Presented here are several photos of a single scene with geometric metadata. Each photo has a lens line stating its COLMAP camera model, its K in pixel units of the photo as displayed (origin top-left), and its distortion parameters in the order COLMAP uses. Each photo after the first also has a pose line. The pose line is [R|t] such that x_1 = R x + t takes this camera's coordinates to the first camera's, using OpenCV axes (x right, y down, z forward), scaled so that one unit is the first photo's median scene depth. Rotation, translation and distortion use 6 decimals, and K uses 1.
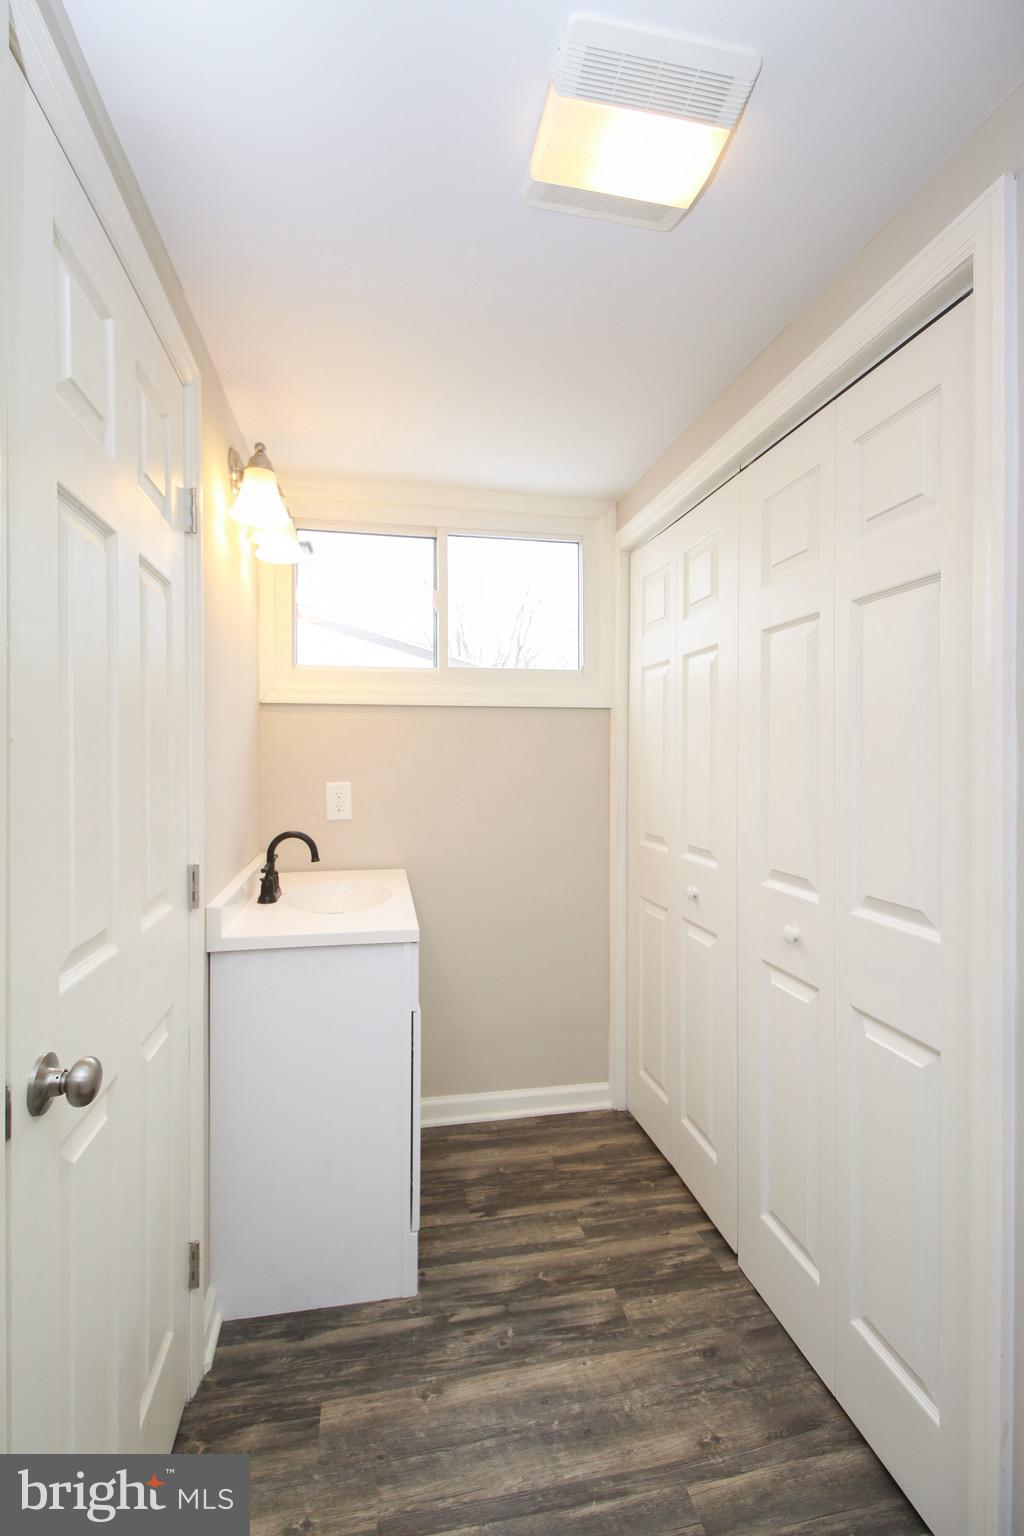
lens RADIAL K [[696.1, 0, 503.4], [0, 696.1, 753.5], [0, 0, 1]] dist [0.025894, -0.015332]
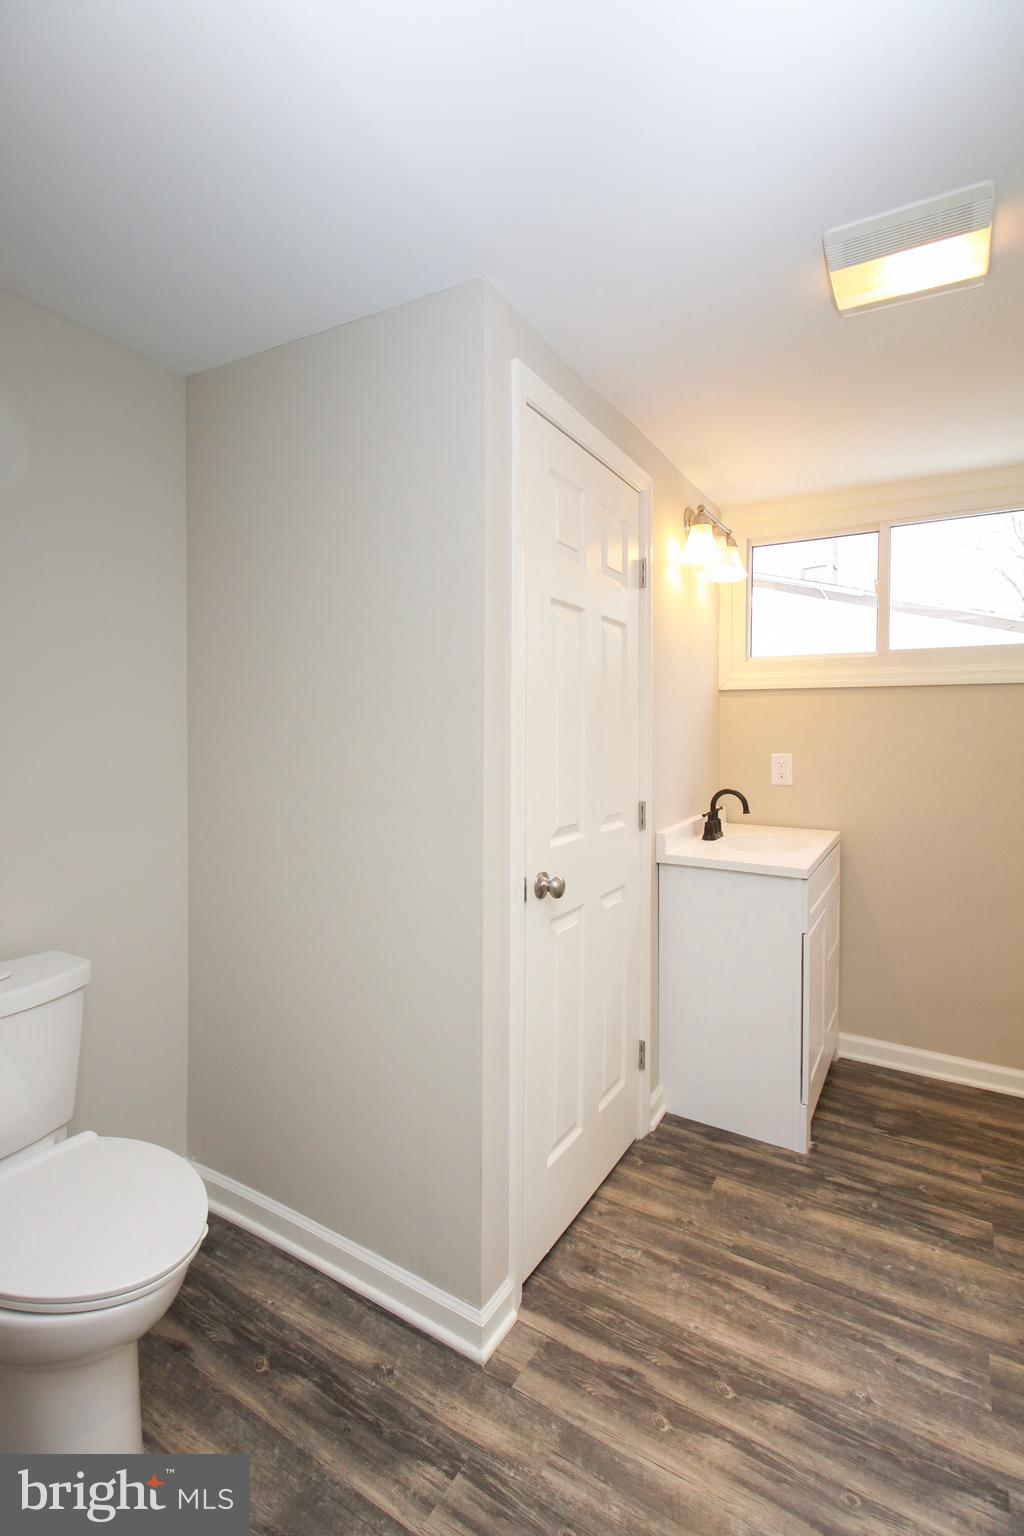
lens RADIAL K [[699.2, 0, 516.5], [0, 699.2, 741.7], [0, 0, 1]] dist [0.003879, -0.000036]
pose [[0.745785, 0.015182, -0.666013, 0.326705], [-0.002332, 0.999794, 0.020180, -0.003453], [0.666182, -0.013497, 0.745667, -0.293781]]
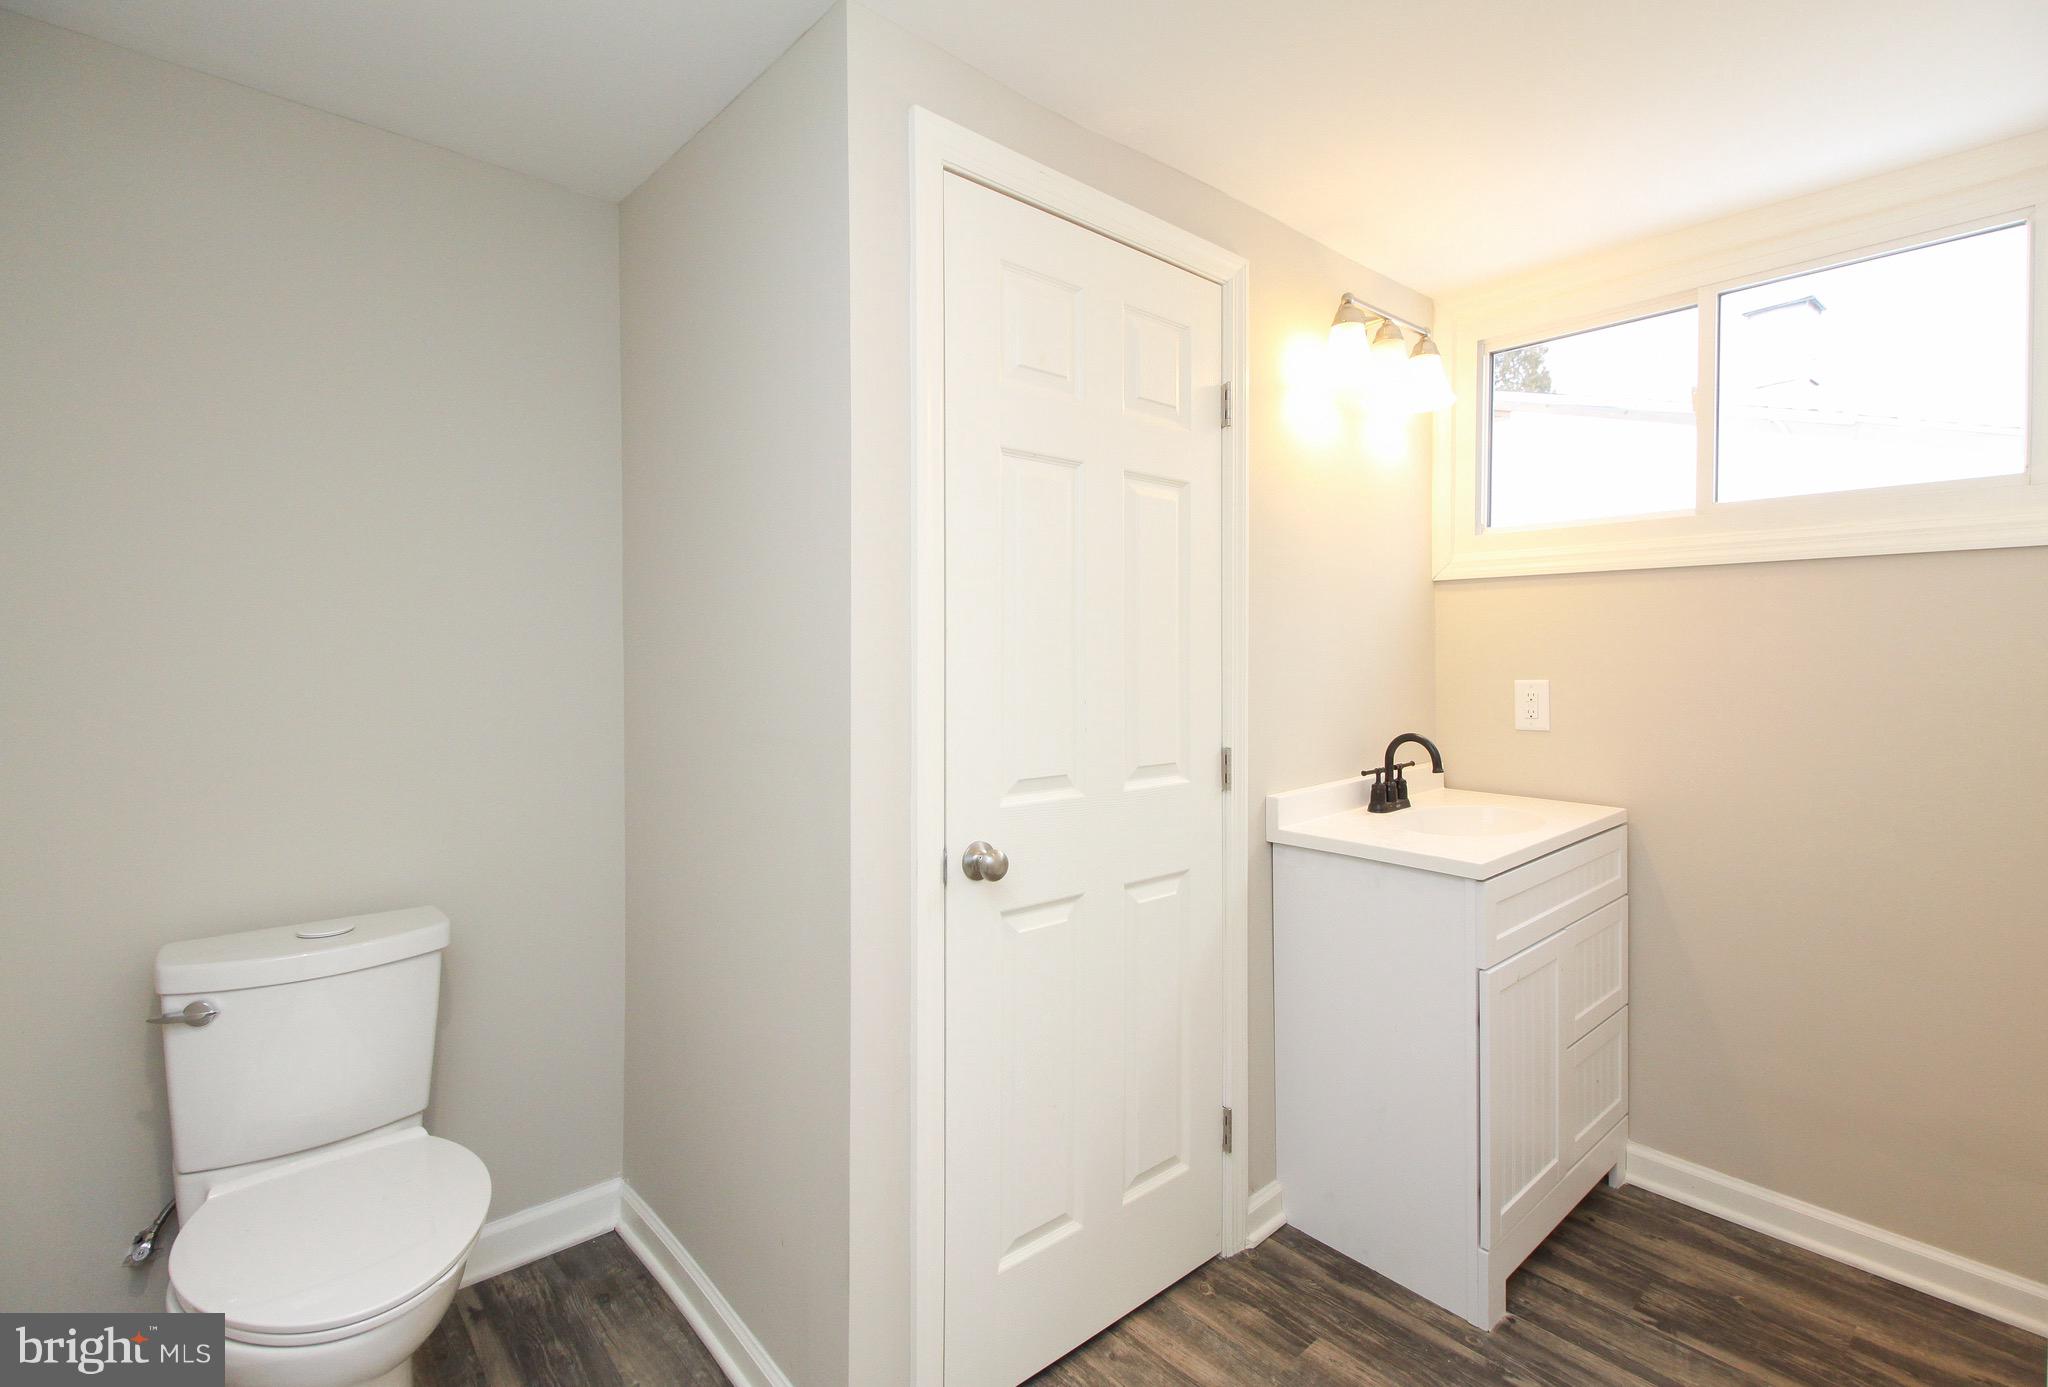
lens RADIAL K [[940.4, 0, 1056.7], [0, 940.4, 667.9], [0, 0, 1]] dist [0.016609, -0.006197]
pose [[0.523856, 0.013808, -0.851695, 0.522540], [0.002832, 0.999835, 0.017951, 0.013257], [0.851802, -0.011816, 0.523730, 0.050247]]
